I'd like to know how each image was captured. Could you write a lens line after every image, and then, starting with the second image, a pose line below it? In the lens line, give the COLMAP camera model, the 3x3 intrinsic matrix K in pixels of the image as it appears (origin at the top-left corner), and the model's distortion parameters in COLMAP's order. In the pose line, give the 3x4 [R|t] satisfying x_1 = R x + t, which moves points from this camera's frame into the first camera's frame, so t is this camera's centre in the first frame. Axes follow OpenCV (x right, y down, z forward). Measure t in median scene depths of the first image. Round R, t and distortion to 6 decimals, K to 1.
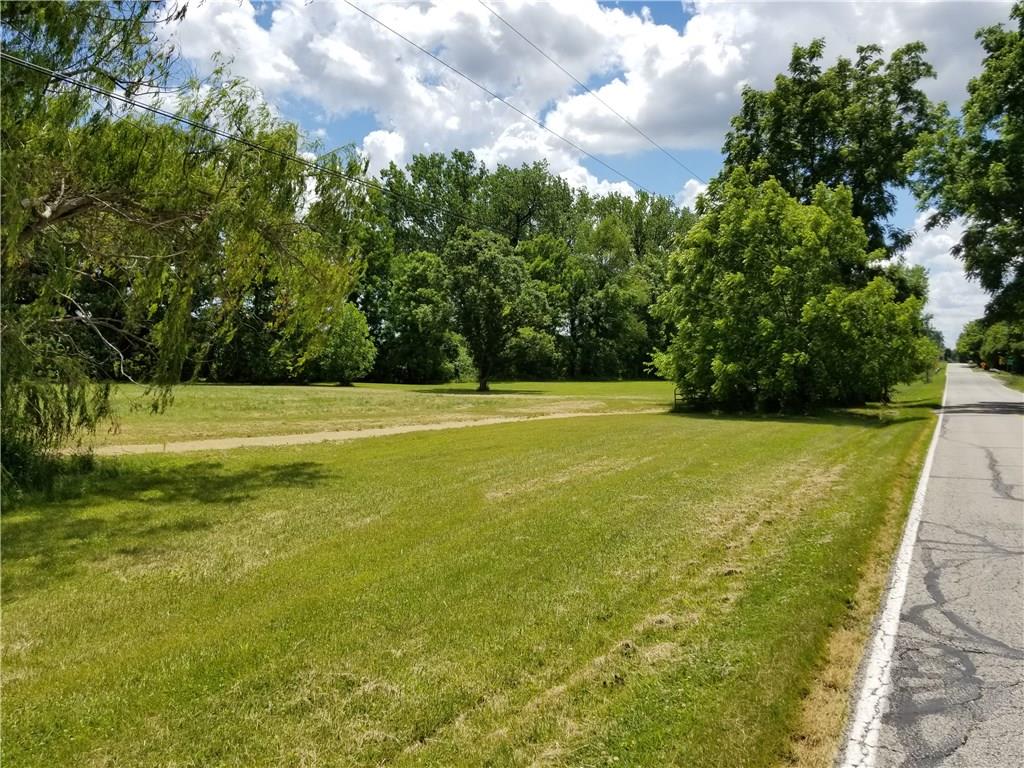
lens RADIAL K [[768.8, 0, 515.6], [0, 768.8, 380.2], [0, 0, 1]] dist [0.070240, -0.116969]
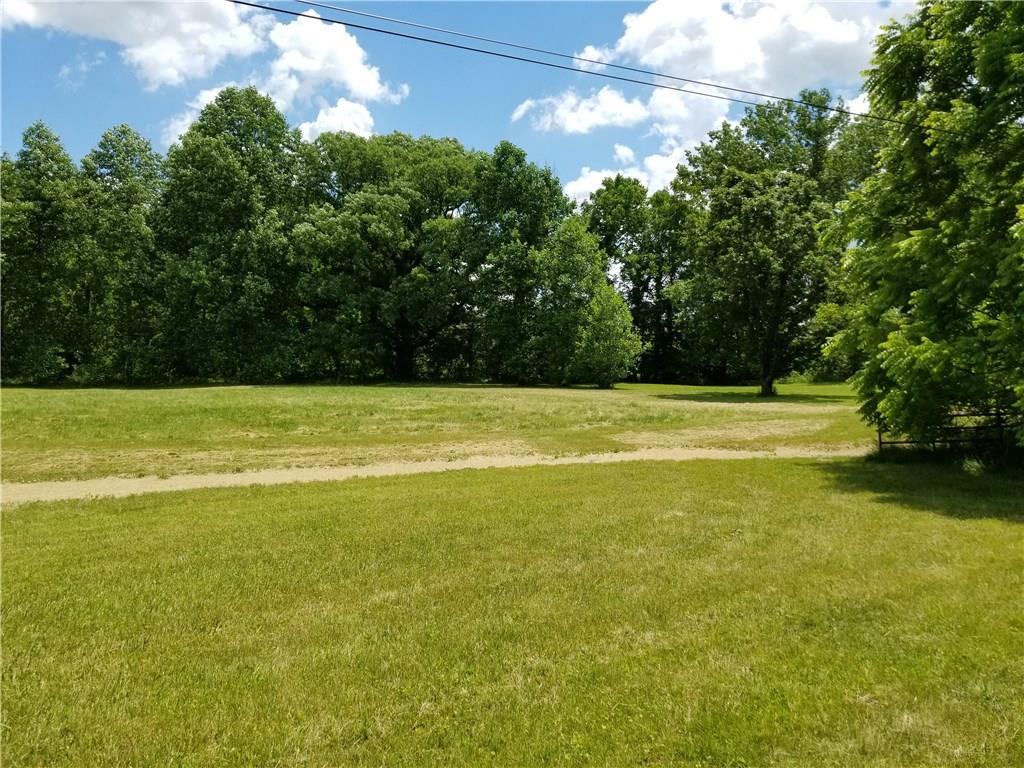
lens RADIAL K [[769.3, 0, 507.1], [0, 769.3, 384.4], [0, 0, 1]] dist [0.061420, -0.119171]
pose [[0.859845, 0.003418, -0.510544, 0.397176], [0.001313, 0.999959, 0.008906, -0.013486], [0.510554, -0.008328, 0.859805, 0.897197]]
